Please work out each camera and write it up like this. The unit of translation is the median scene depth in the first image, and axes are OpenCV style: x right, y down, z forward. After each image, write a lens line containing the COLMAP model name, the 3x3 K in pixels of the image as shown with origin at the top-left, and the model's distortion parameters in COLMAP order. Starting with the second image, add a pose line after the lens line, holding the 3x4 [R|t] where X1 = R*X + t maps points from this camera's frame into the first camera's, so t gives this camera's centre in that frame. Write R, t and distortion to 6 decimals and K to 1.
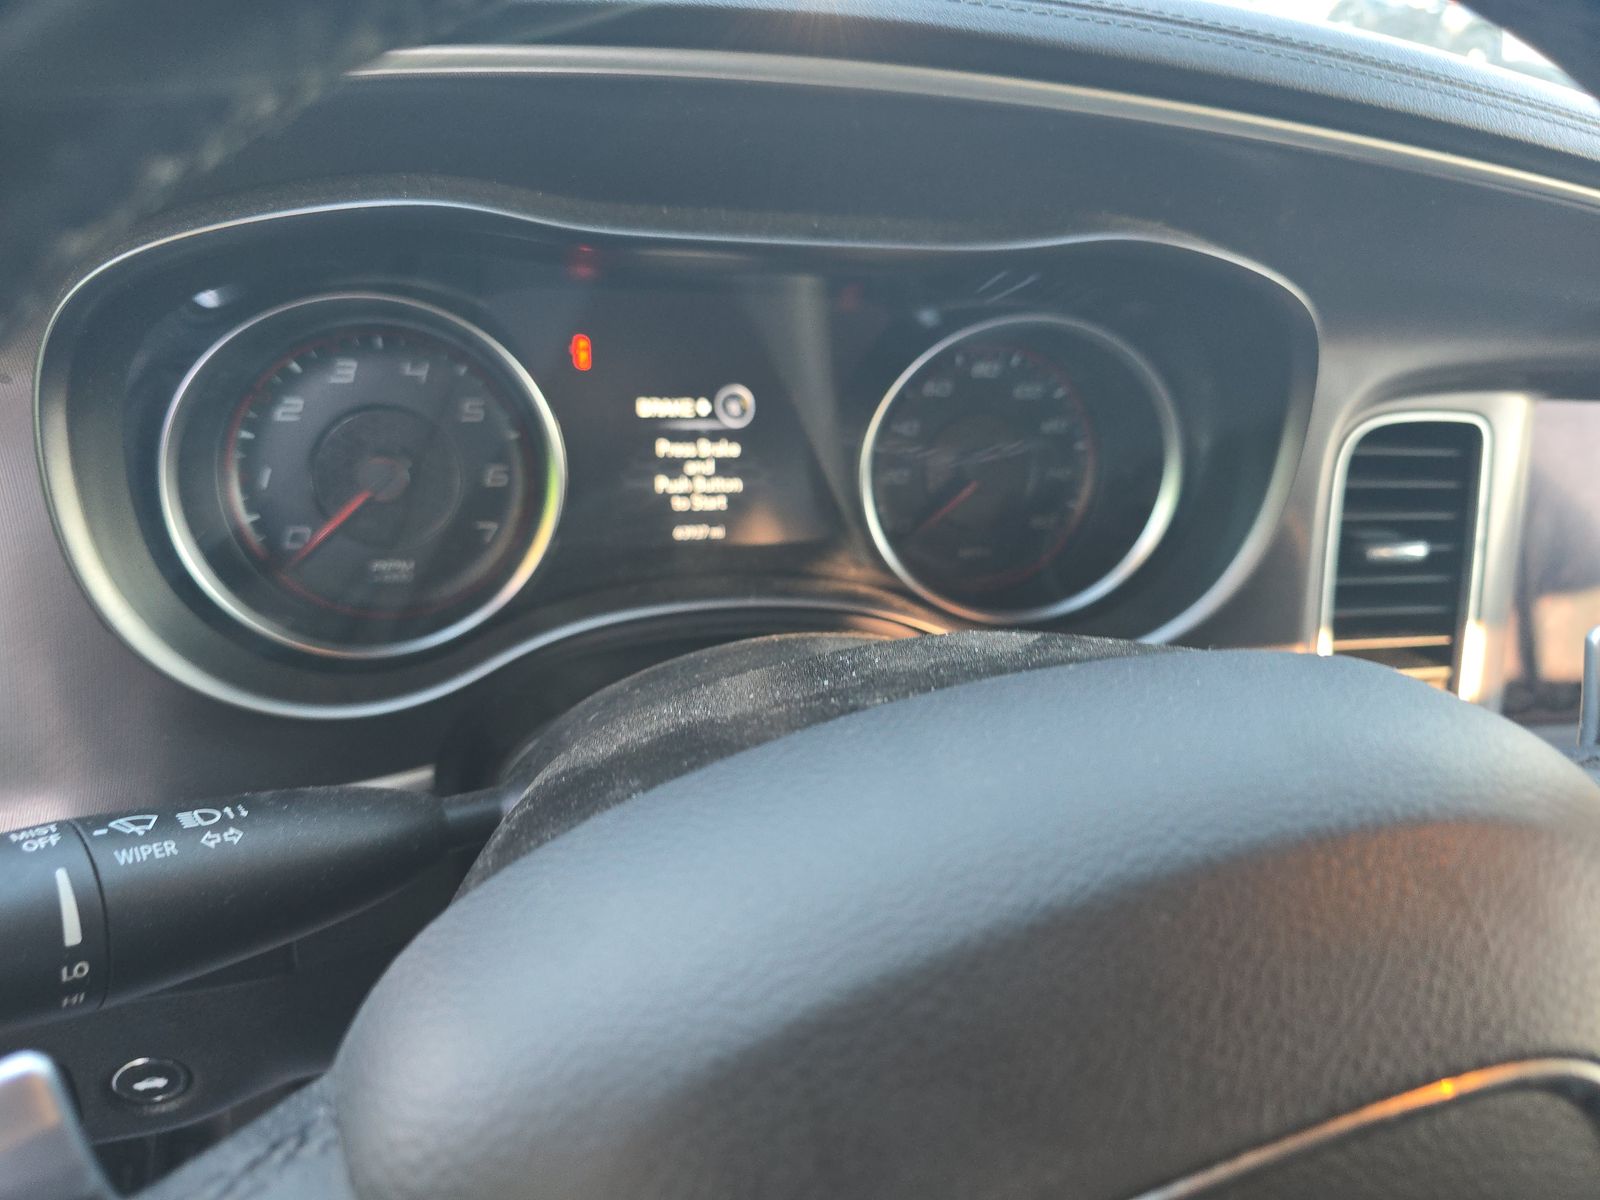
lens RADIAL K [[1077.4, 0, 807.6], [0, 1077.4, 595.6], [0, 0, 1]] dist [0.043931, -0.046136]
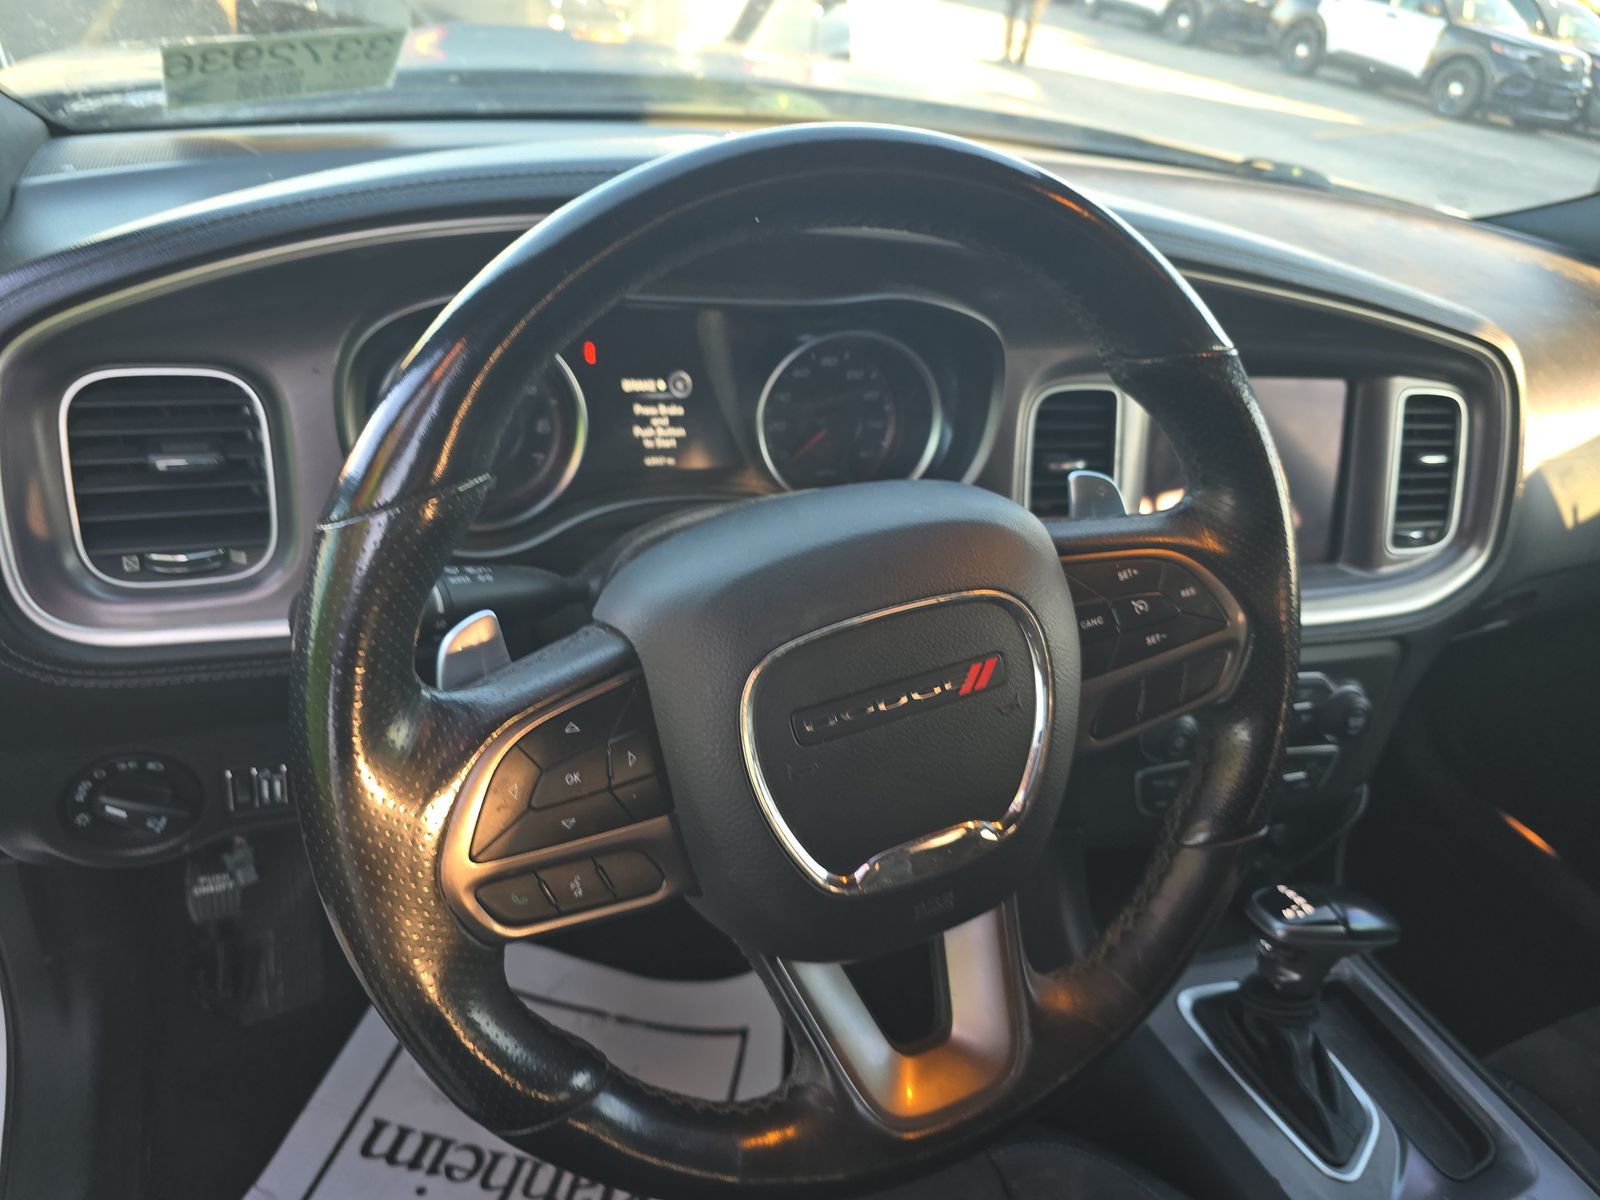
lens RADIAL K [[1077.4, 0, 807.6], [0, 1077.4, 595.6], [0, 0, 1]] dist [0.043931, -0.046136]
pose [[0.993376, -0.026628, 0.111777, -0.066981], [0.024417, 0.999479, 0.021102, 0.119750], [-0.112281, -0.018233, 0.993509, -0.681463]]
